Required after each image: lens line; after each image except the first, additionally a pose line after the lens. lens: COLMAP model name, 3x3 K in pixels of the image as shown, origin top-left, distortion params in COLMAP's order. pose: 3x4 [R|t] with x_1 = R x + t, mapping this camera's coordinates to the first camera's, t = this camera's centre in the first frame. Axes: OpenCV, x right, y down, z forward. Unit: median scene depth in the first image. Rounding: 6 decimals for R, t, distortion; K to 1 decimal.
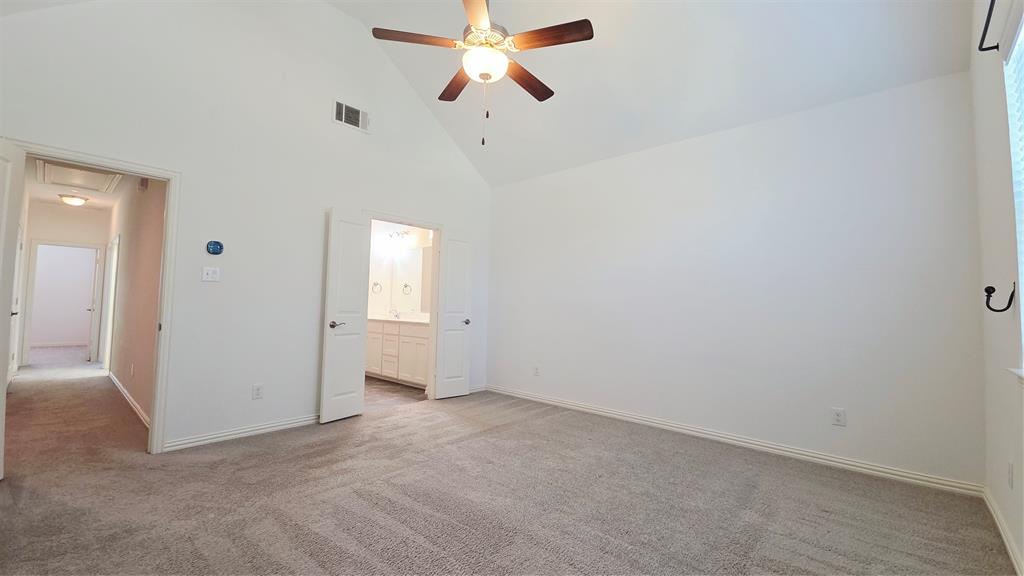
lens RADIAL K [[412.2, 0, 518.2], [0, 412.2, 282.7], [0, 0, 1]] dist [0.012718, -0.008487]
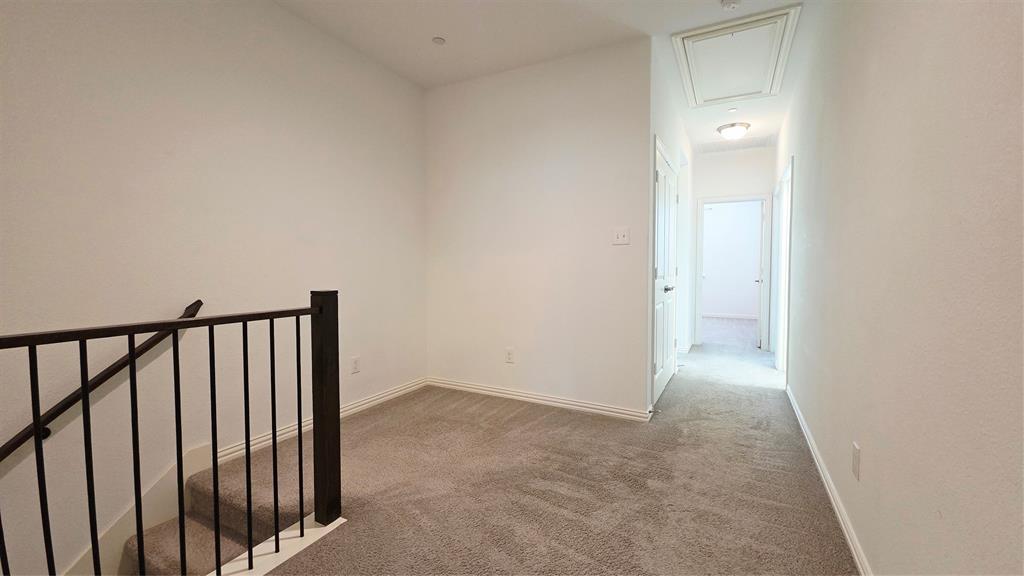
lens RADIAL K [[412.2, 0, 518.2], [0, 412.2, 282.7], [0, 0, 1]] dist [0.012718, -0.008487]
pose [[0.238548, 0.022371, -0.970873, -0.423432], [0.059767, 0.997501, 0.037670, 0.014856], [0.969290, -0.067012, 0.236615, 0.413825]]
